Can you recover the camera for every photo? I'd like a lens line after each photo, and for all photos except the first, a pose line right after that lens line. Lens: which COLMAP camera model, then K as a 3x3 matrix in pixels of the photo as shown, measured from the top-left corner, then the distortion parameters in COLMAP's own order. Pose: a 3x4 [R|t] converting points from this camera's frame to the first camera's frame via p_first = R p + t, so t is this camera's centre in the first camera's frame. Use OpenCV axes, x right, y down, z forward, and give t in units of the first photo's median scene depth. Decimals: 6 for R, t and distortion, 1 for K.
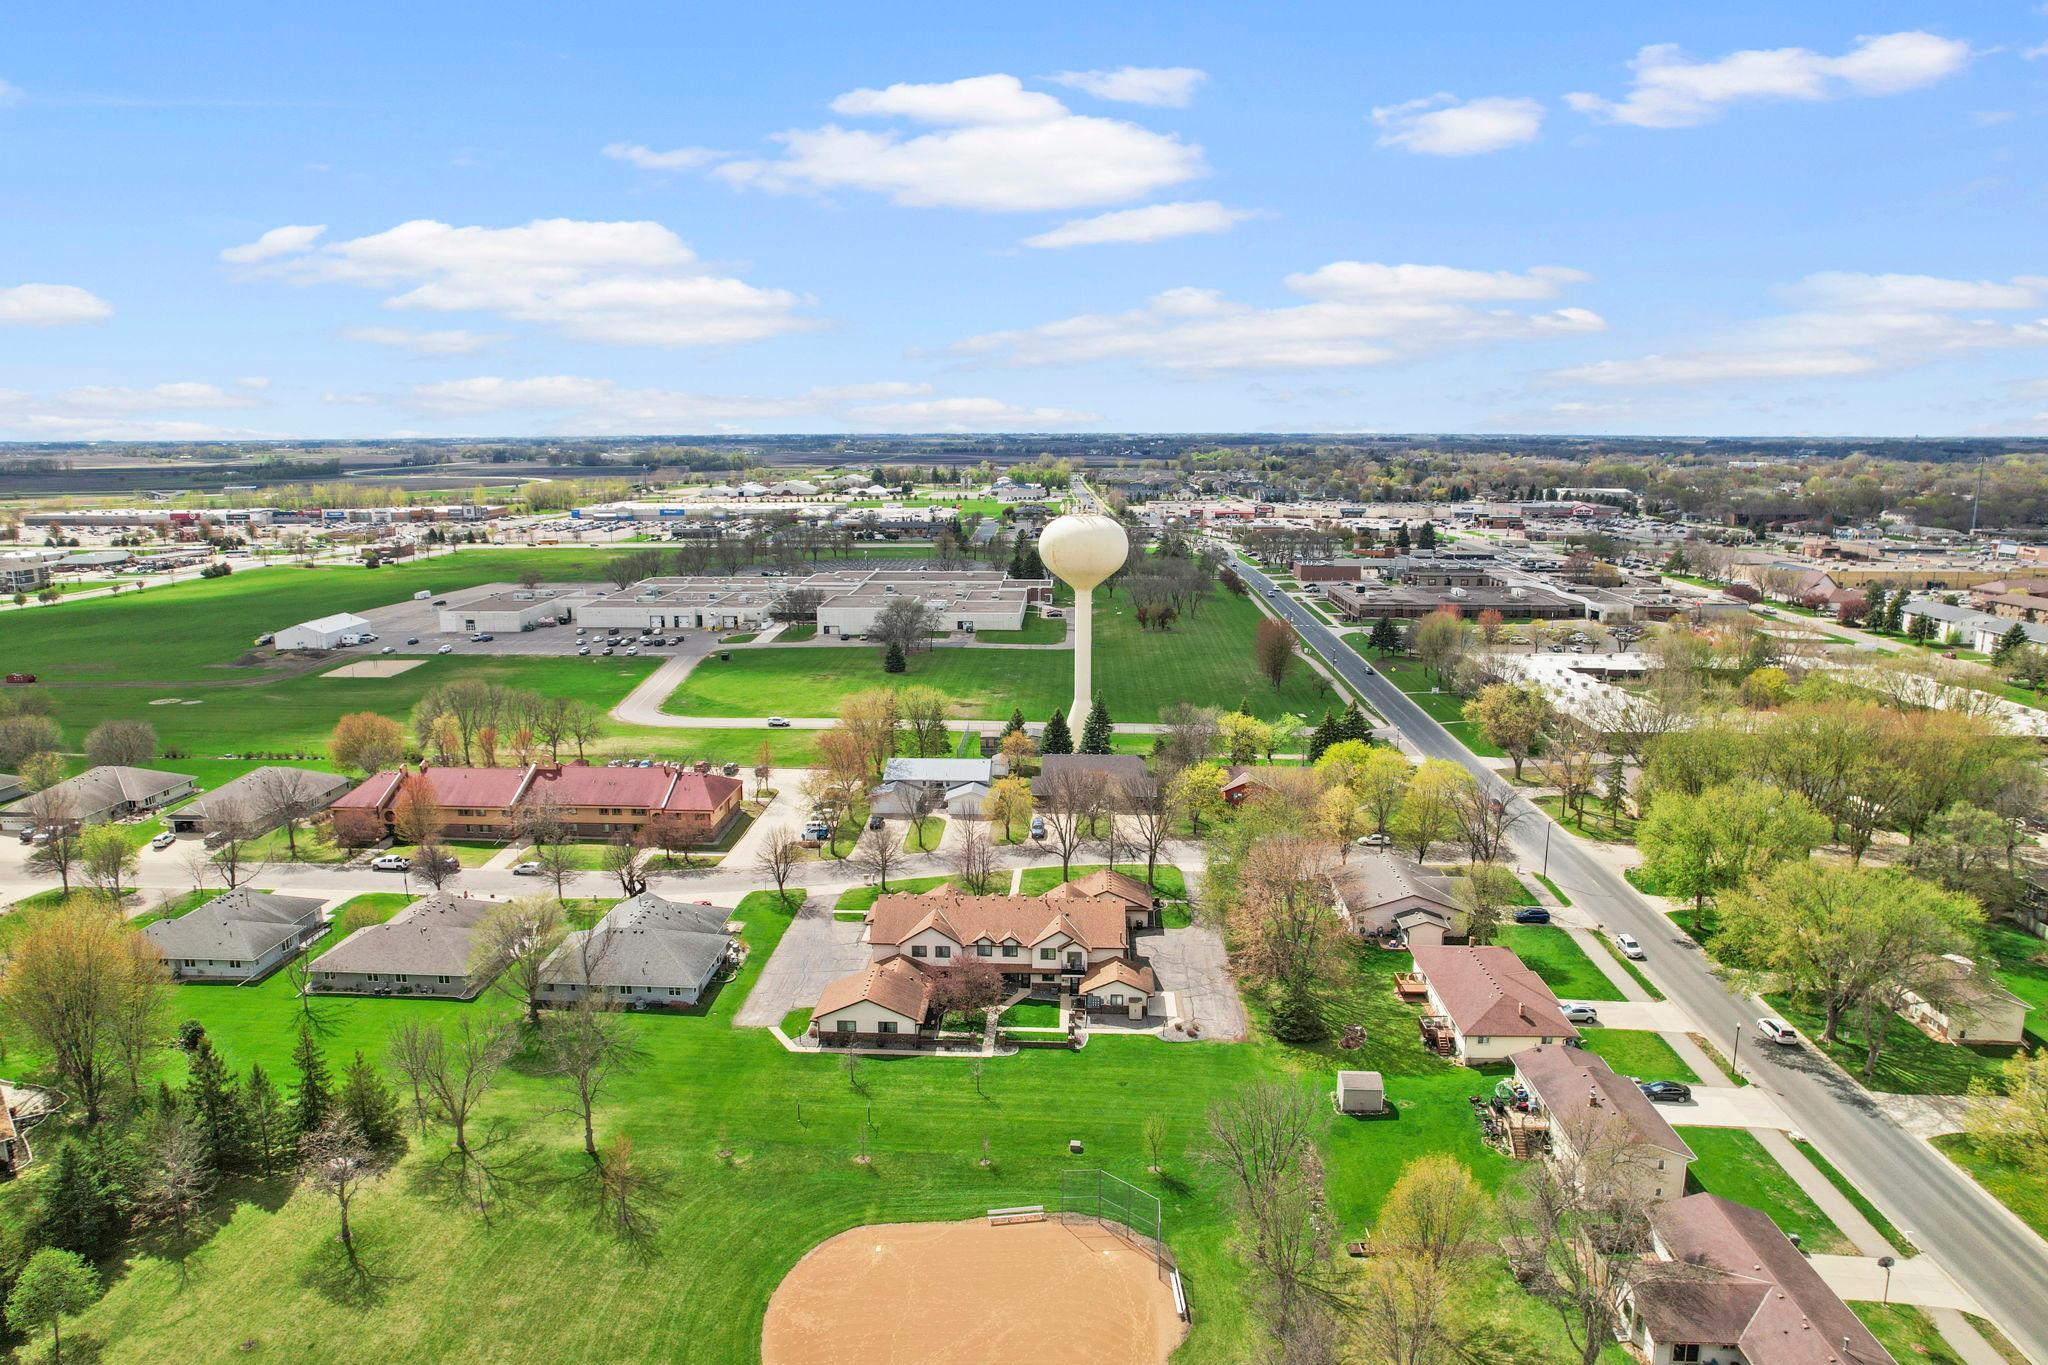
lens RADIAL K [[1338.6, 0, 1024.0], [0, 1338.6, 682.5], [0, 0, 1]] dist [-0.081257, 0.067576]
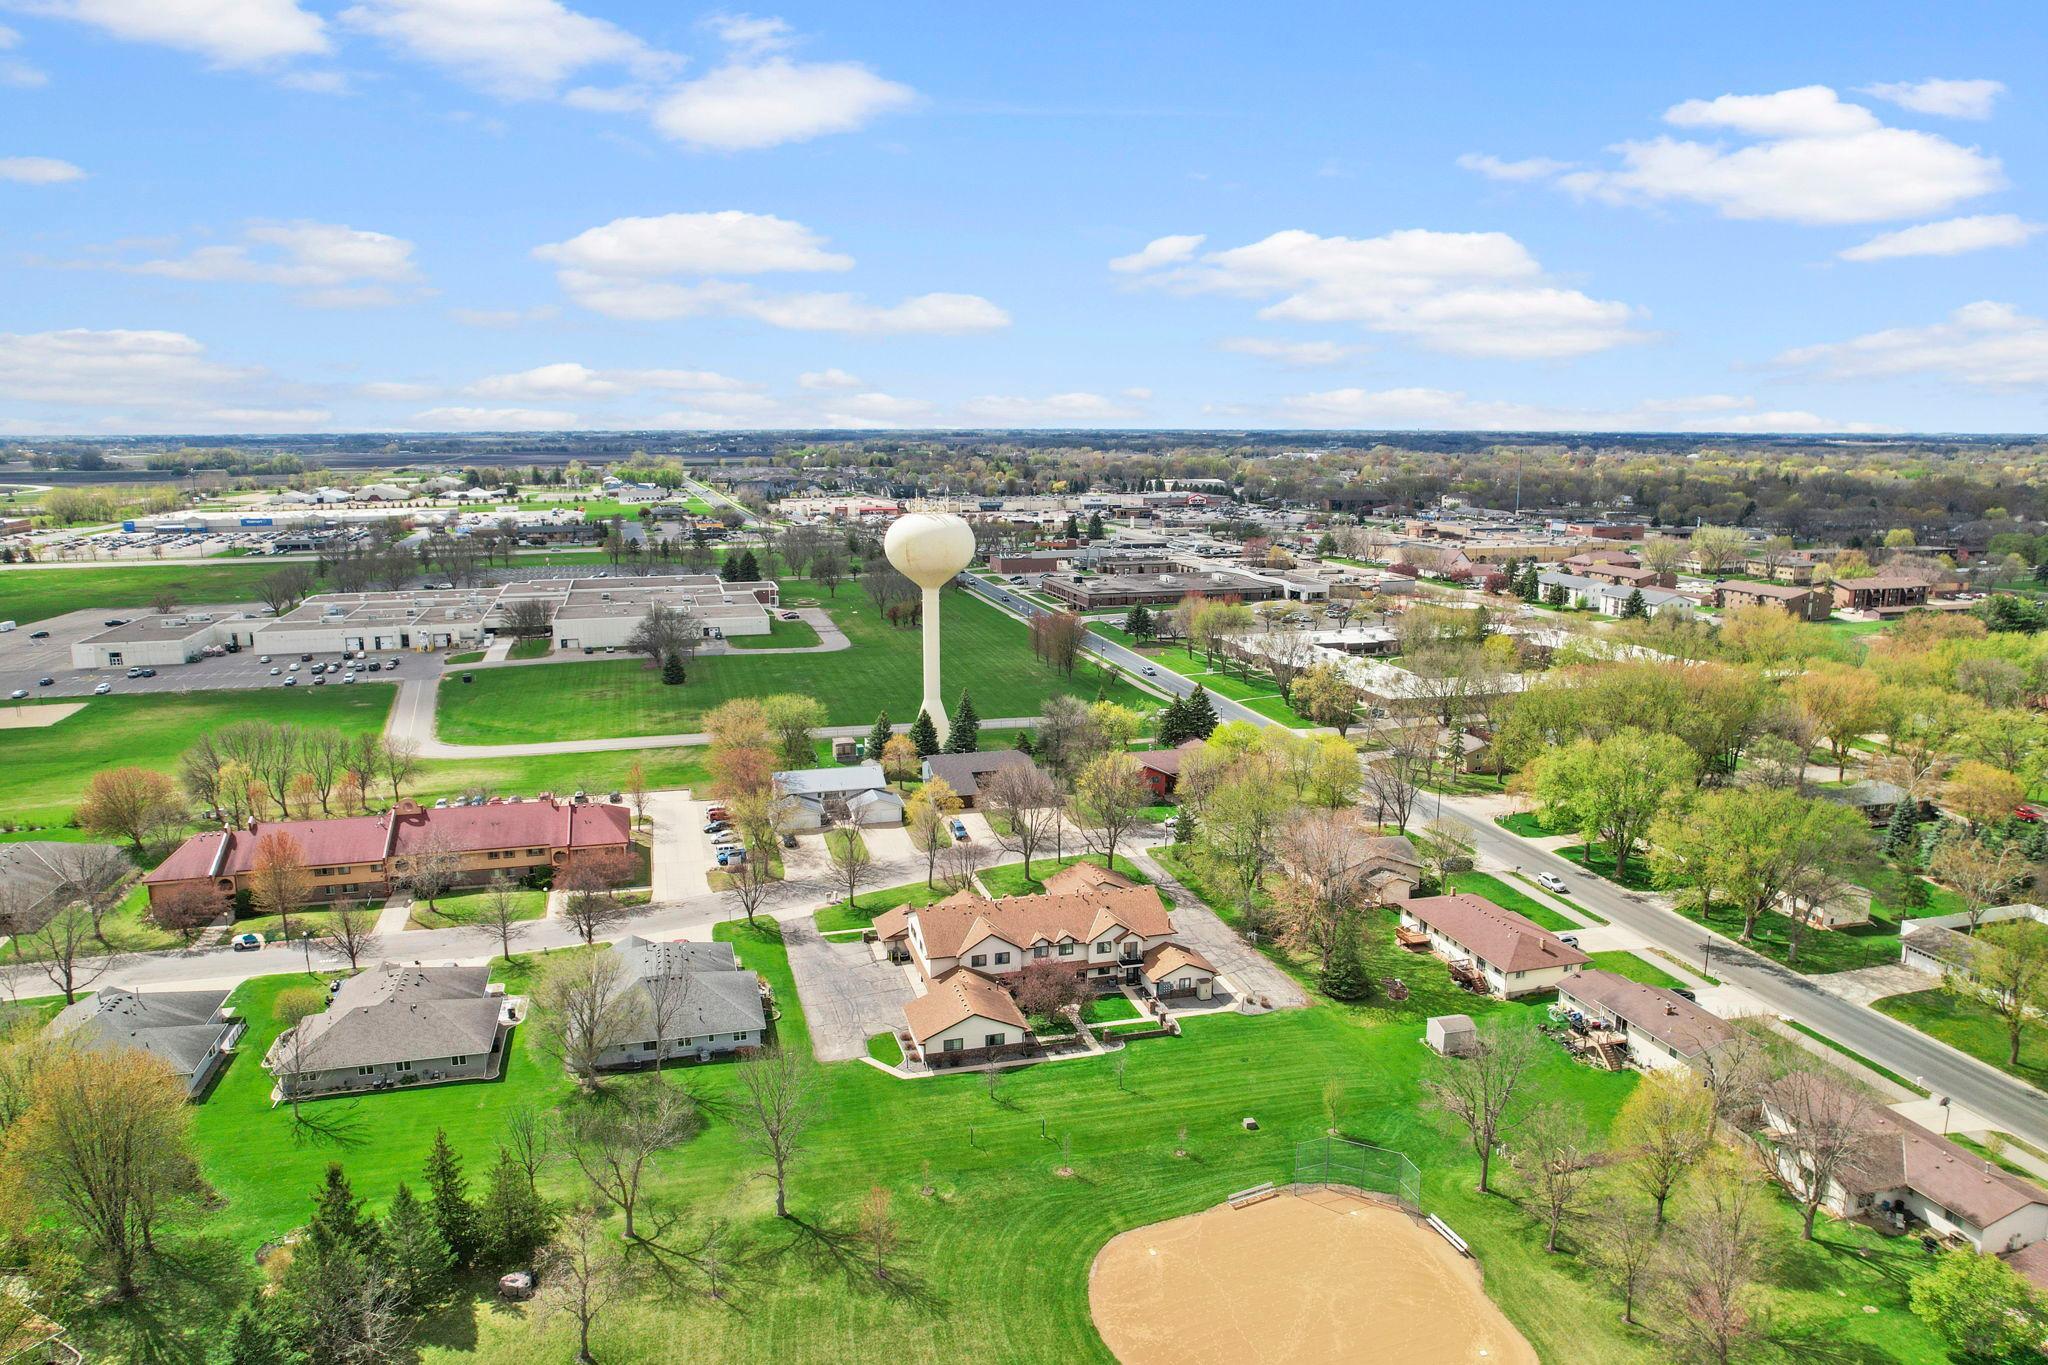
lens RADIAL K [[1352.7, 0, 1024.0], [0, 1352.7, 682.5], [0, 0, 1]] dist [-0.080706, 0.064102]
pose [[0.947872, -0.057669, 0.313390, -0.255920], [0.057434, 0.998299, 0.009993, -0.006758], [-0.313434, 0.008527, 0.949572, 0.040161]]
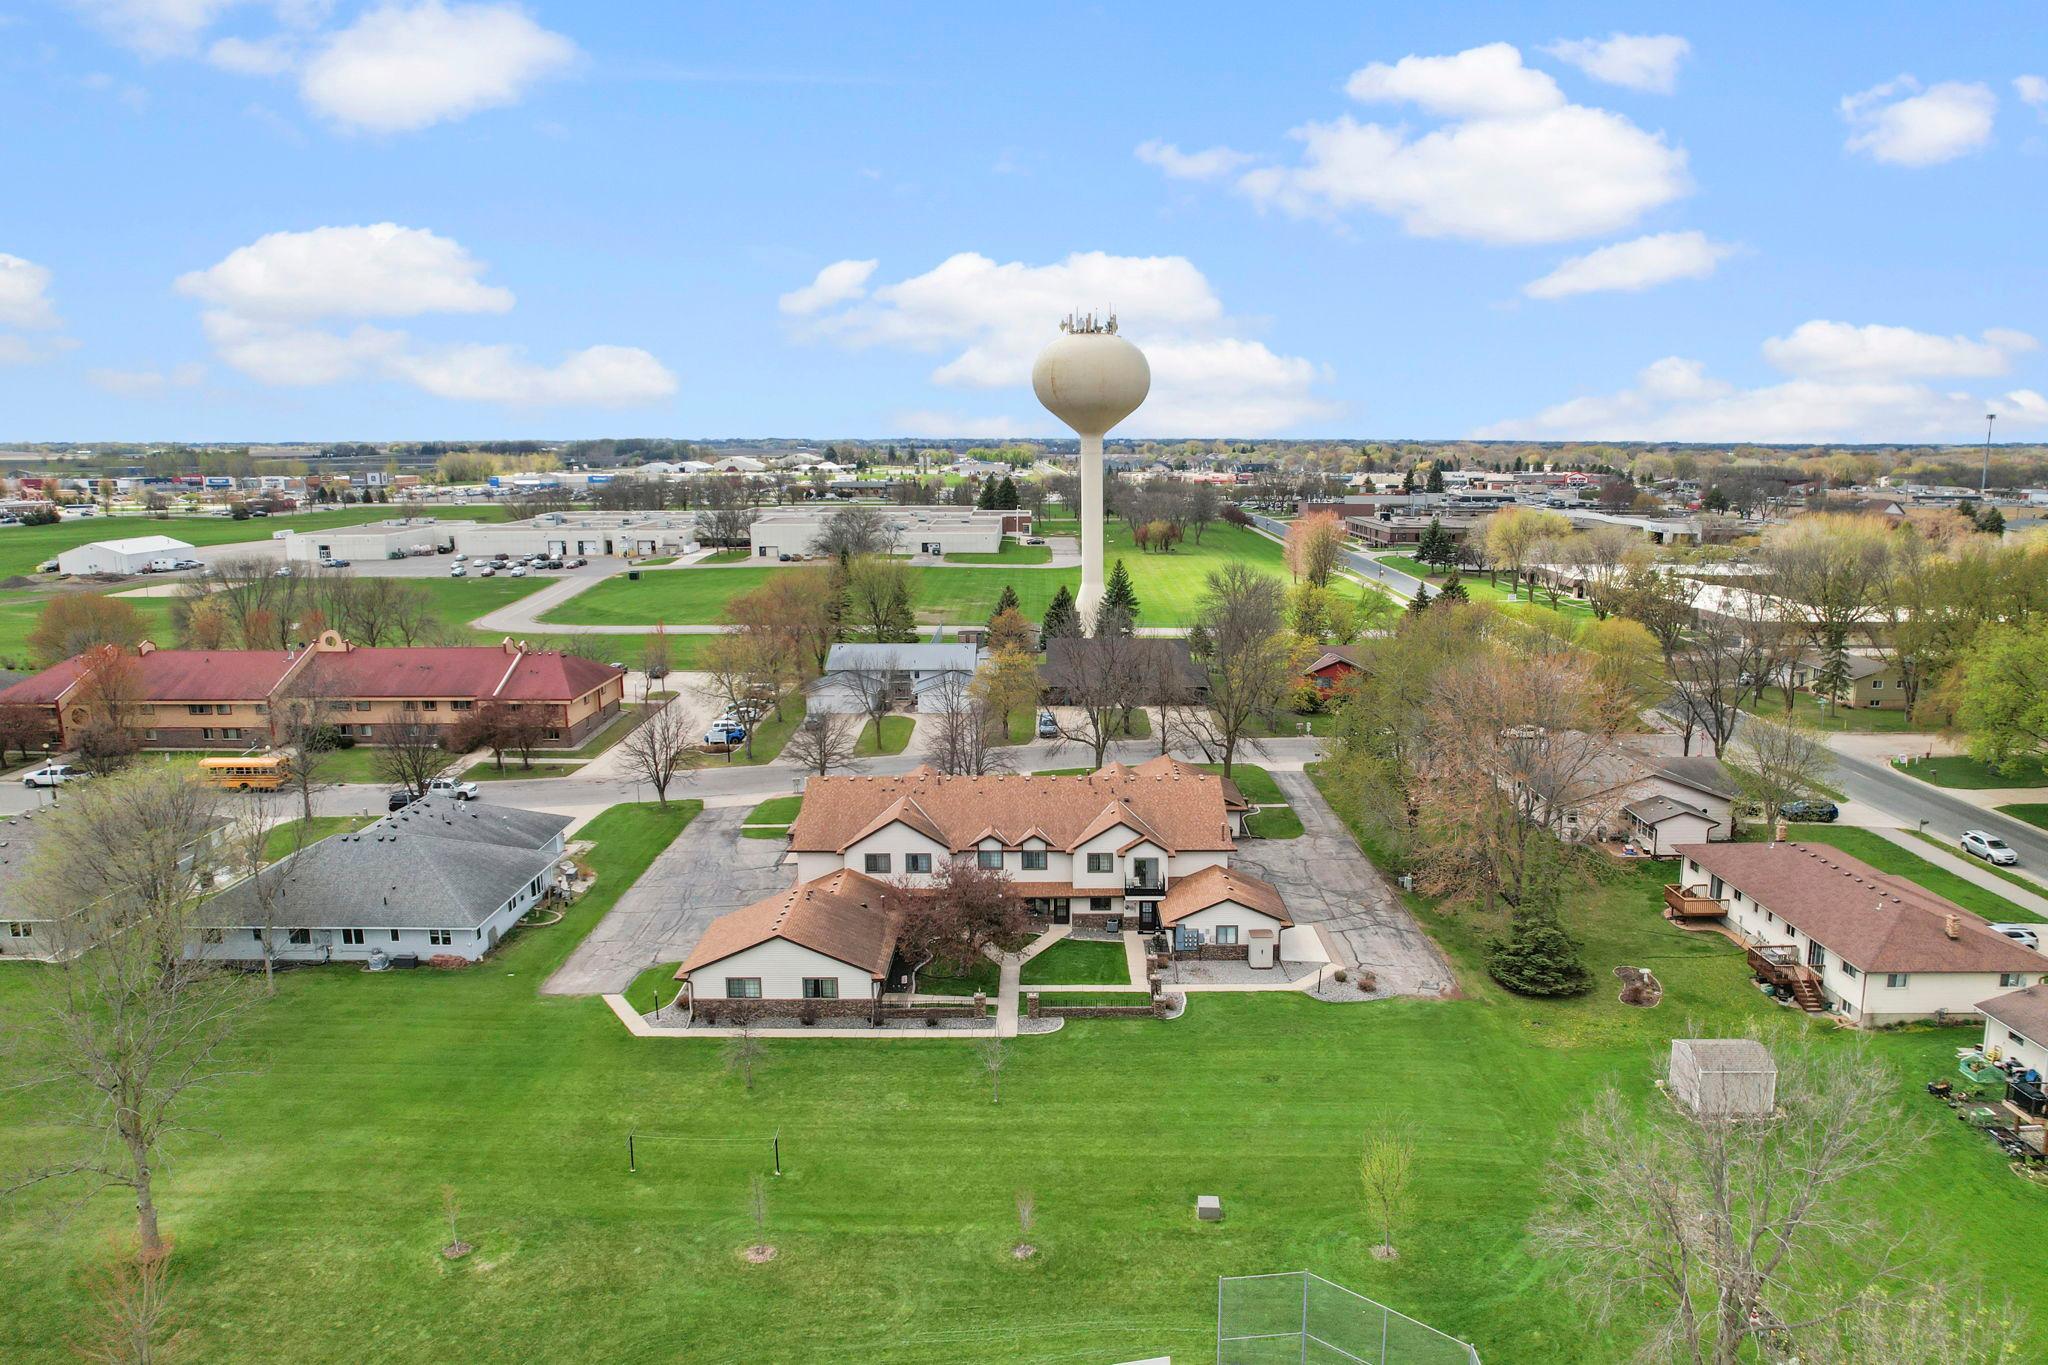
lens RADIAL K [[1344.8, 0, 1063.3], [0, 1344.8, 667.3], [0, 0, 1]] dist [-0.085377, 0.070329]
pose [[0.998133, -0.010548, 0.060160, -0.024022], [0.011887, 0.999688, -0.021946, 0.096956], [-0.059910, 0.022620, 0.997947, 0.307250]]
